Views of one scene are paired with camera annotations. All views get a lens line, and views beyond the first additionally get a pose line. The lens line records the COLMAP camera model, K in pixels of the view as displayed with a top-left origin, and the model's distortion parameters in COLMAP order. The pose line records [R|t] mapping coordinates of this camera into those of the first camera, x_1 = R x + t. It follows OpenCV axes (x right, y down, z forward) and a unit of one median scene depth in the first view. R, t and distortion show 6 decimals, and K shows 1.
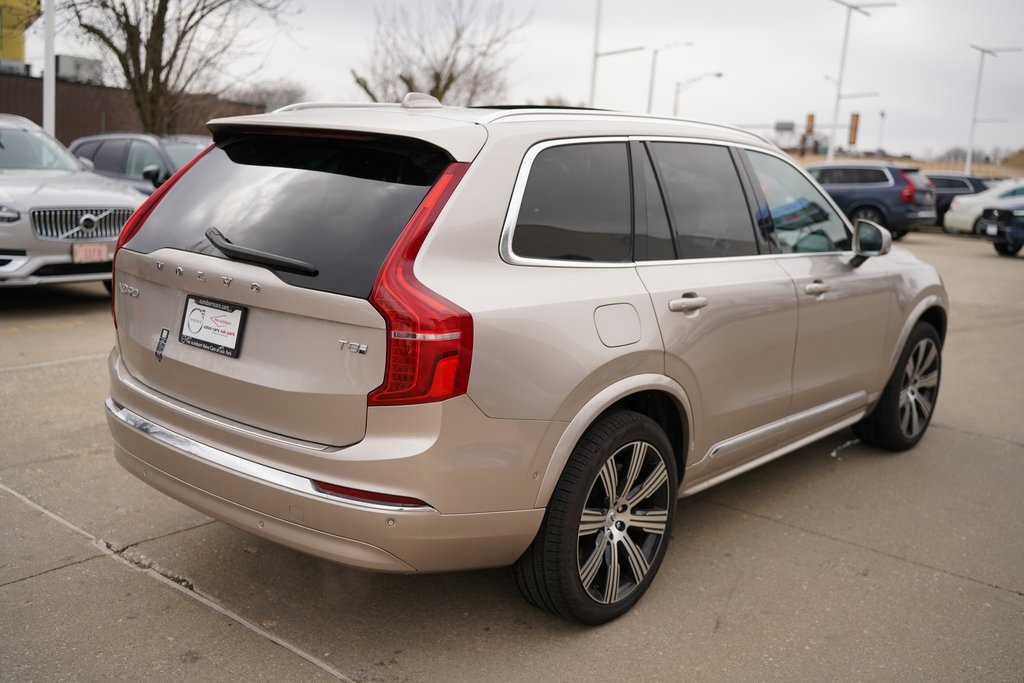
lens RADIAL K [[1037.5, 0, 513.5], [0, 1037.5, 345.0], [0, 0, 1]] dist [-0.020660, 0.000000]
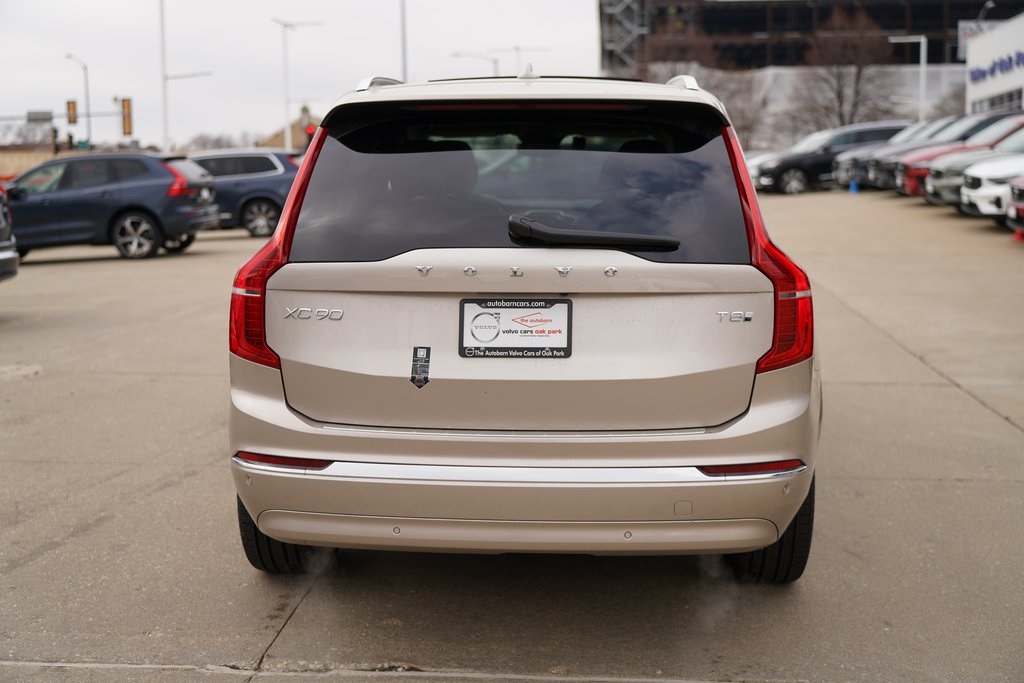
lens RADIAL K [[1223.0, 0, 512.1], [0, 1223.0, 308.9], [0, 0, 1]] dist [0.124739, 0.000000]
pose [[0.807145, -0.135409, 0.574614, -0.874720], [0.165700, 0.986176, -0.000360, -0.034709], [-0.566622, 0.095504, 0.818425, 0.161151]]
